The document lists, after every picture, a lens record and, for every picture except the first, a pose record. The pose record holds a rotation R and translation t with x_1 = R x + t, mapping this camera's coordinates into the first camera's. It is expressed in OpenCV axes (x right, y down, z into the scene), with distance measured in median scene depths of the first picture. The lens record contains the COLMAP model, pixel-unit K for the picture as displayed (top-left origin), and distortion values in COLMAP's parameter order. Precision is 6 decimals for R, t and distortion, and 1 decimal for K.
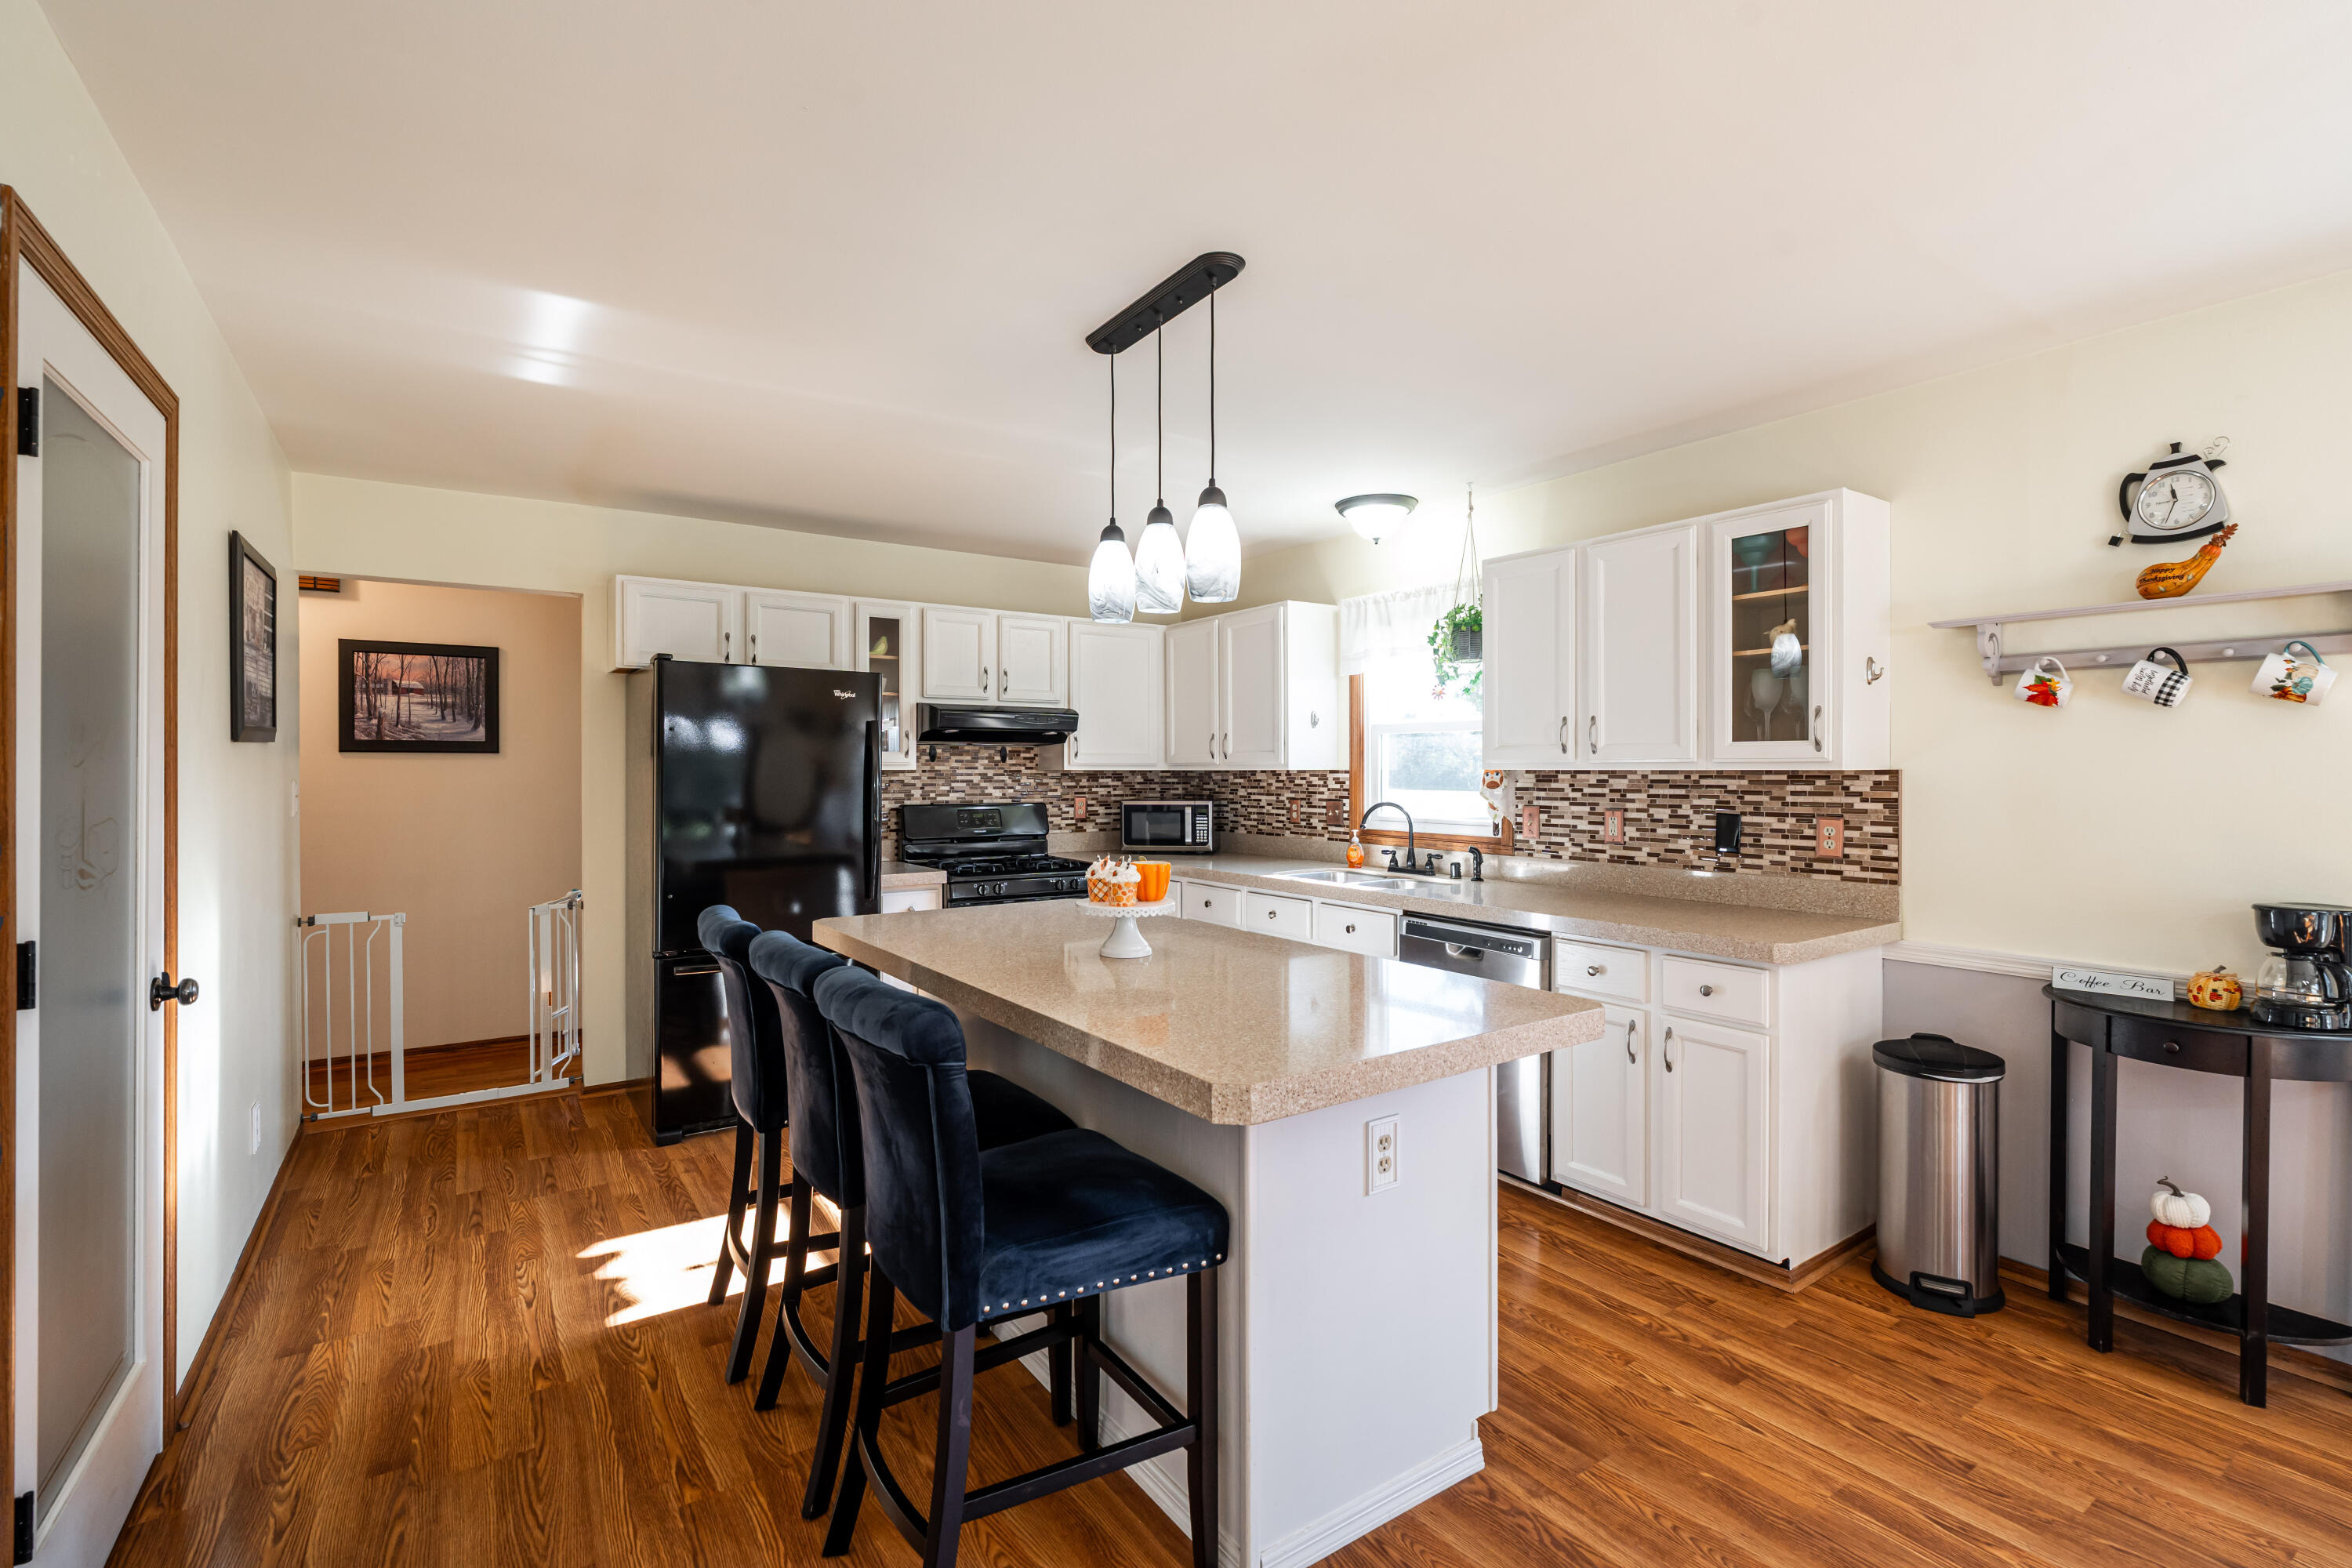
lens RADIAL K [[1059.3, 0, 1173.0], [0, 1059.3, 780.1], [0, 0, 1]] dist [-0.019299, -0.000405]
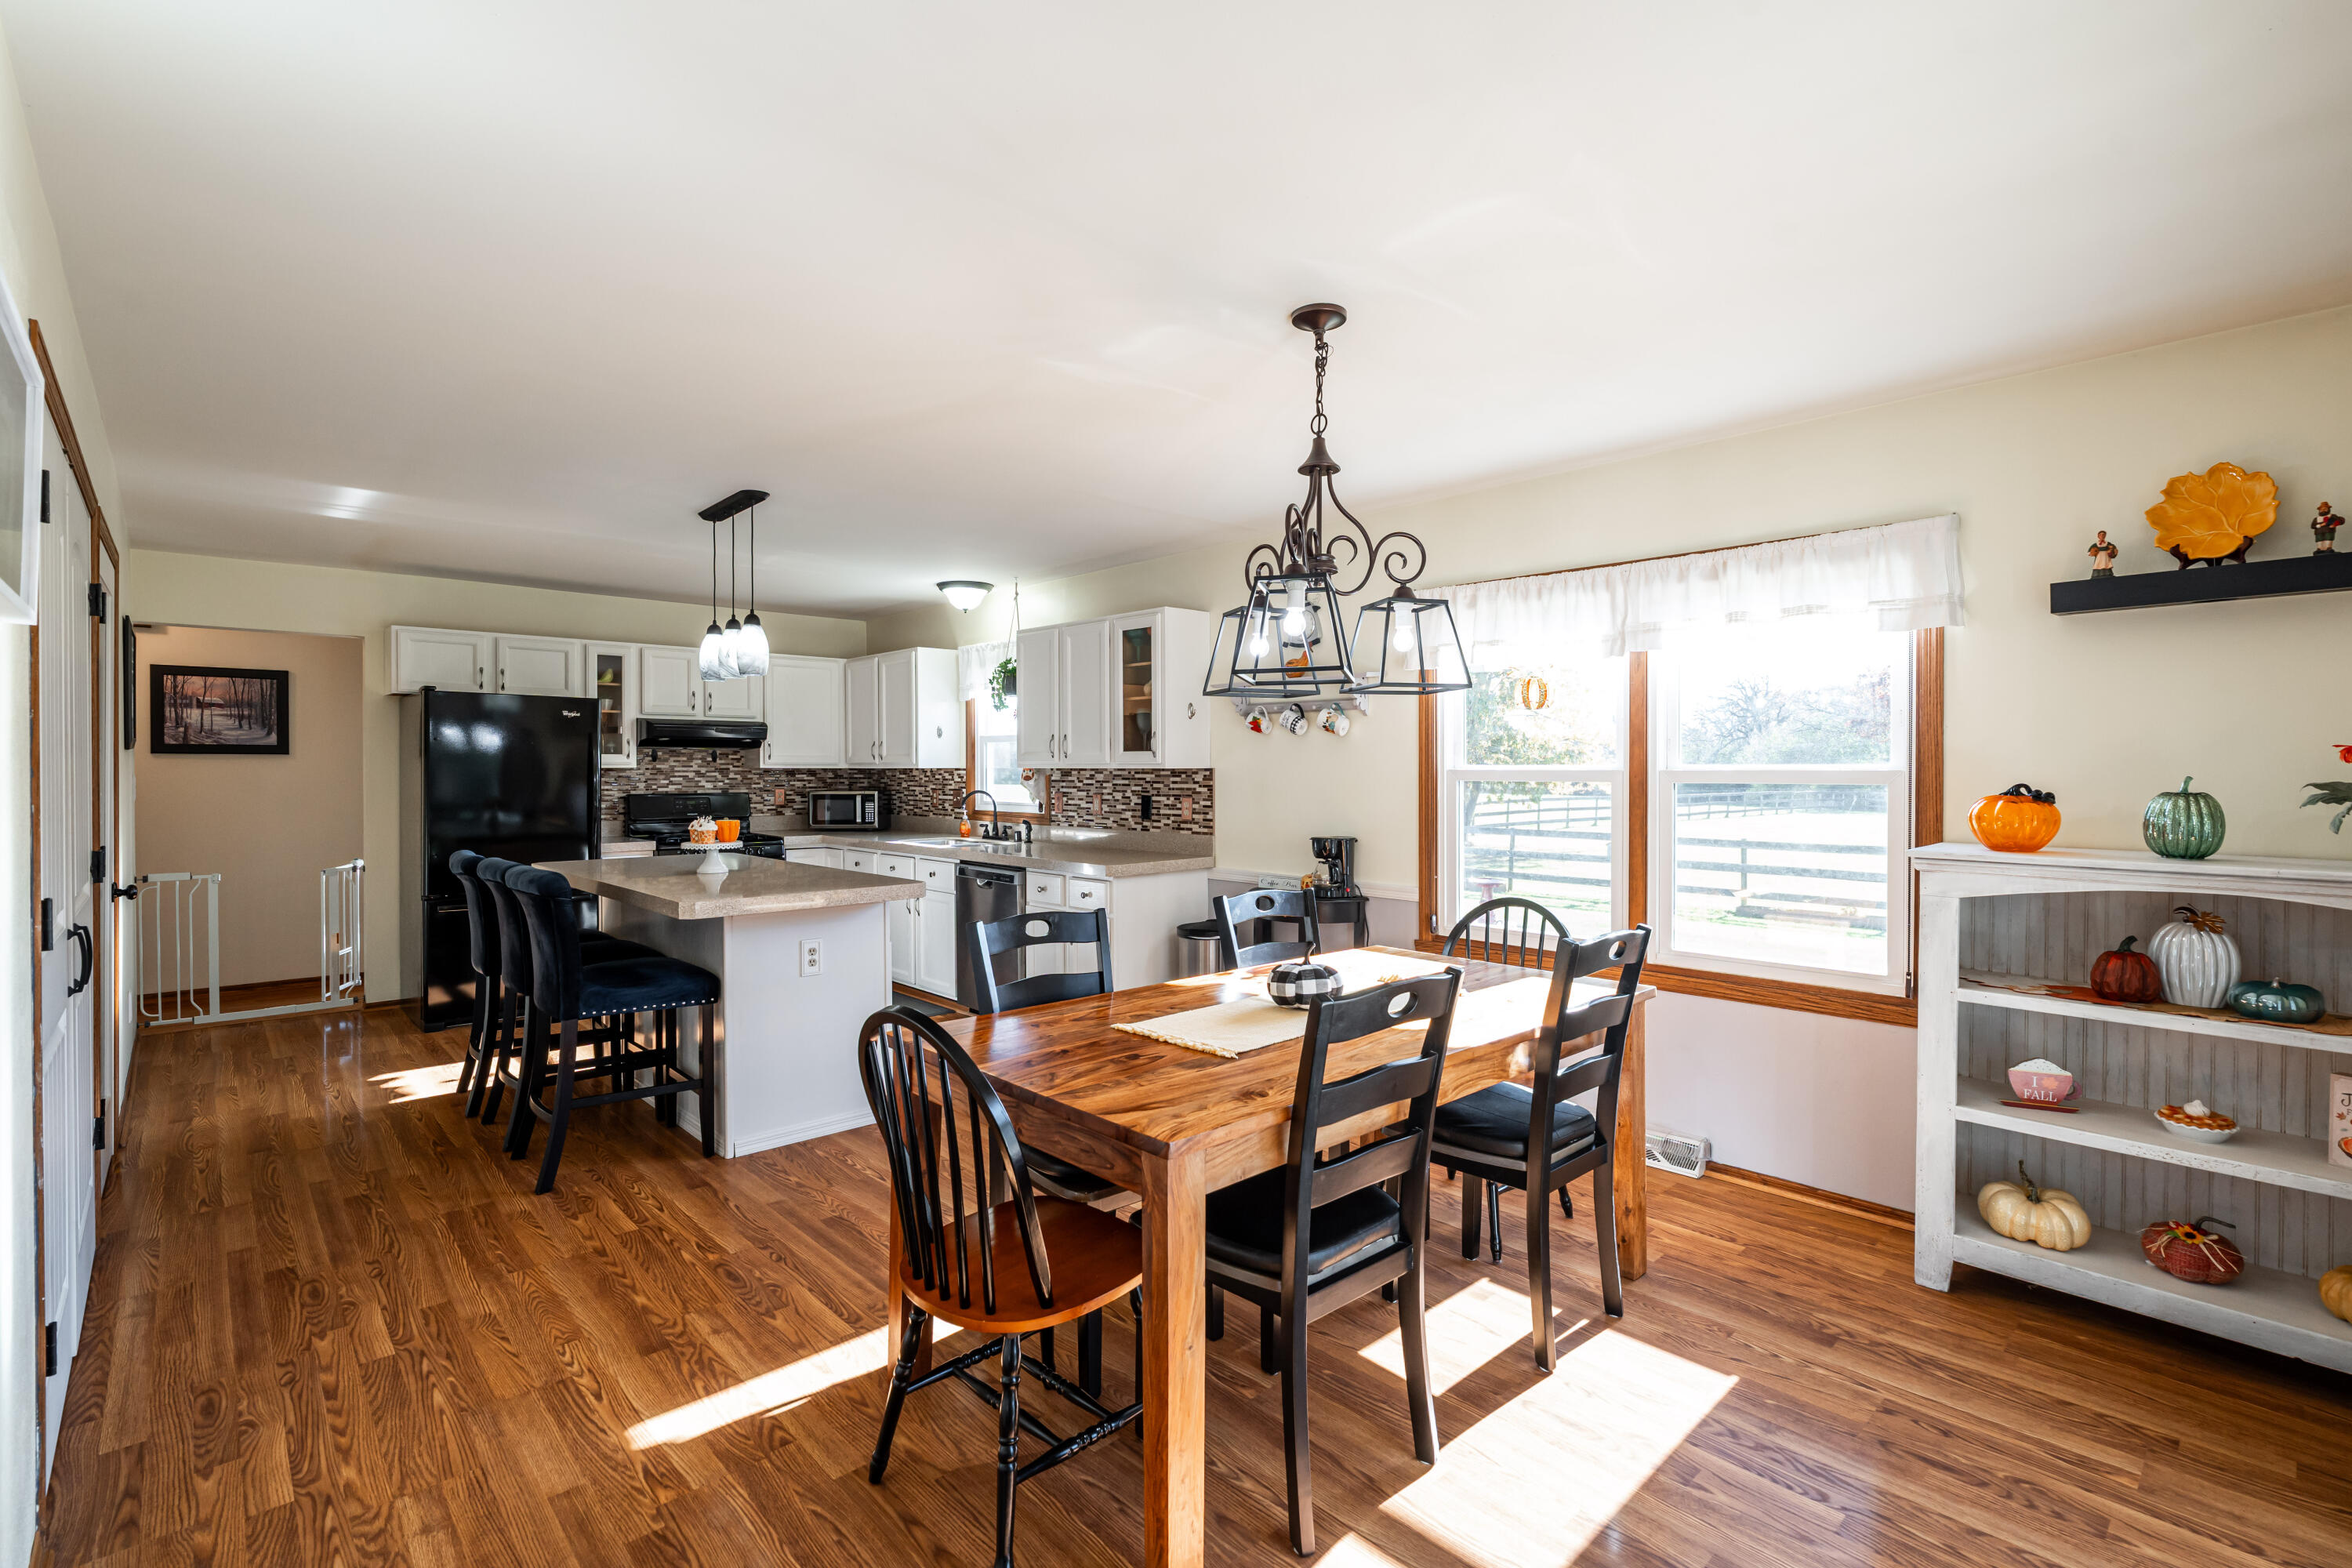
lens RADIAL K [[1059.3, 0, 1190.3], [0, 1059.3, 784.1], [0, 0, 1]] dist [-0.019299, -0.000405]
pose [[0.985702, -0.001648, 0.168487, 0.252954], [0.000796, 0.999987, 0.005123, 0.005285], [-0.168493, -0.004916, 0.985691, -0.493452]]
